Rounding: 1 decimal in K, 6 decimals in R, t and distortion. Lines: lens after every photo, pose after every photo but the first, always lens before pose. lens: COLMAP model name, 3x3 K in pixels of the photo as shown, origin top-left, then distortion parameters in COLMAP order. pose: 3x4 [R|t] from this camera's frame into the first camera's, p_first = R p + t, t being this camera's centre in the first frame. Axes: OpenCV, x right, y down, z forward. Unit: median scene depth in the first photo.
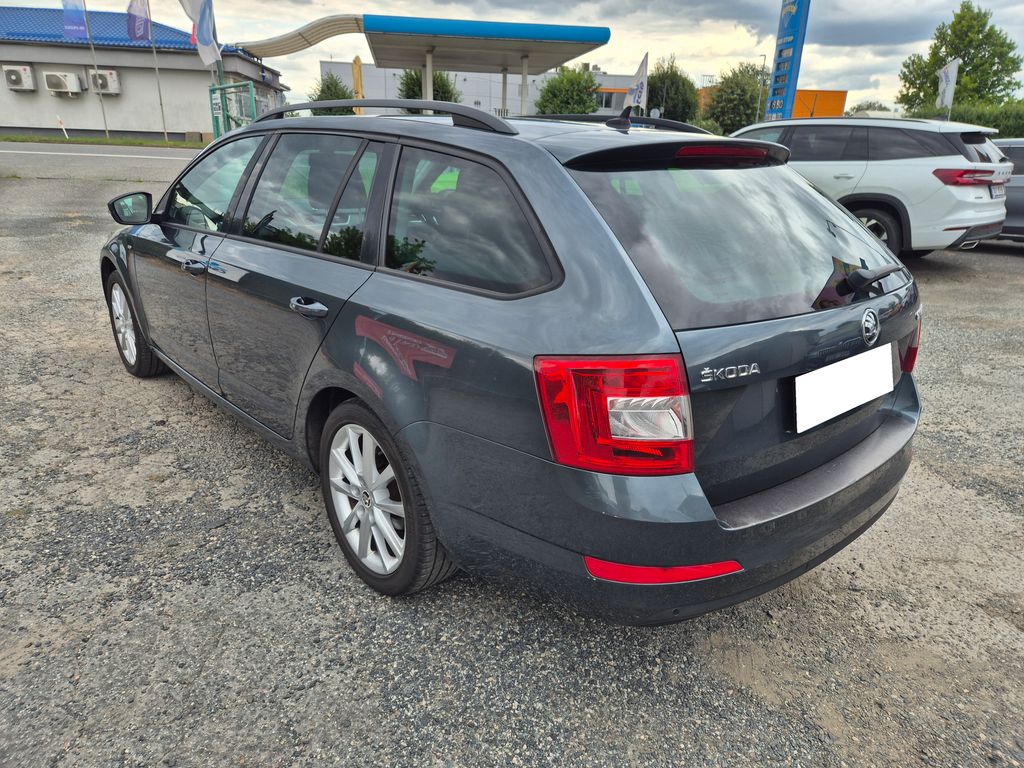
lens RADIAL K [[664.8, 0, 506.2], [0, 664.8, 382.2], [0, 0, 1]] dist [0.072201, -0.051719]
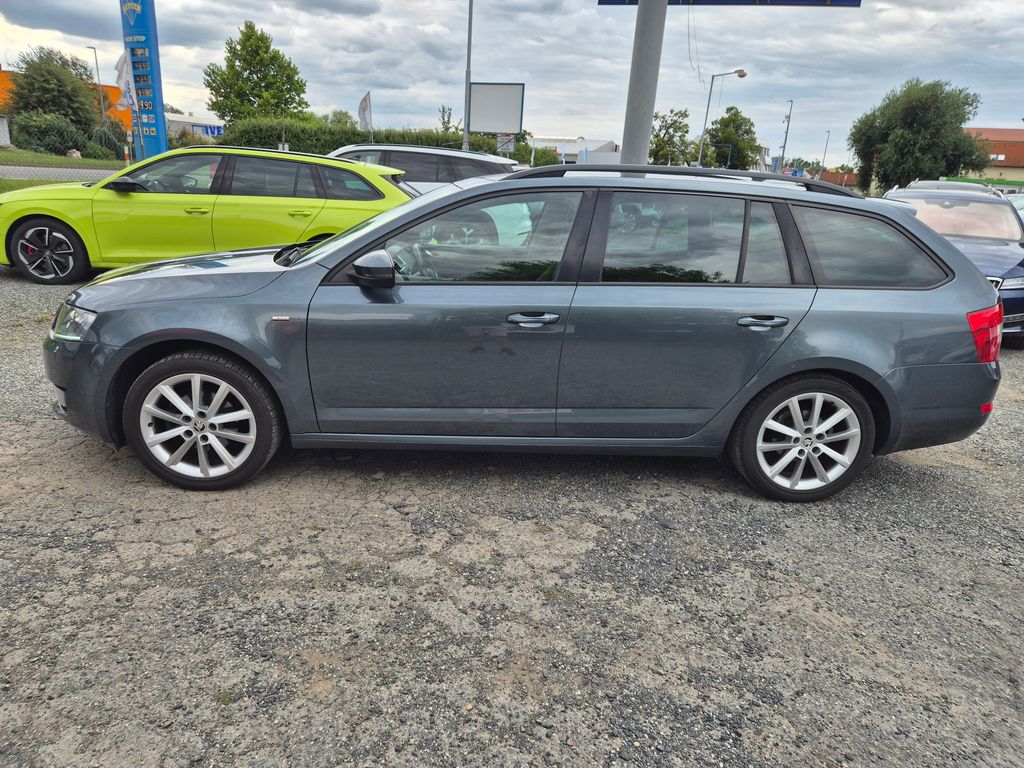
lens RADIAL K [[664.8, 0, 506.2], [0, 664.8, 382.2], [0, 0, 1]] dist [0.072201, -0.051719]
pose [[0.636917, -0.222793, 0.738038, -1.411469], [0.223874, 0.969528, 0.099473, -0.208826], [-0.737711, 0.101872, 0.667387, 0.400280]]
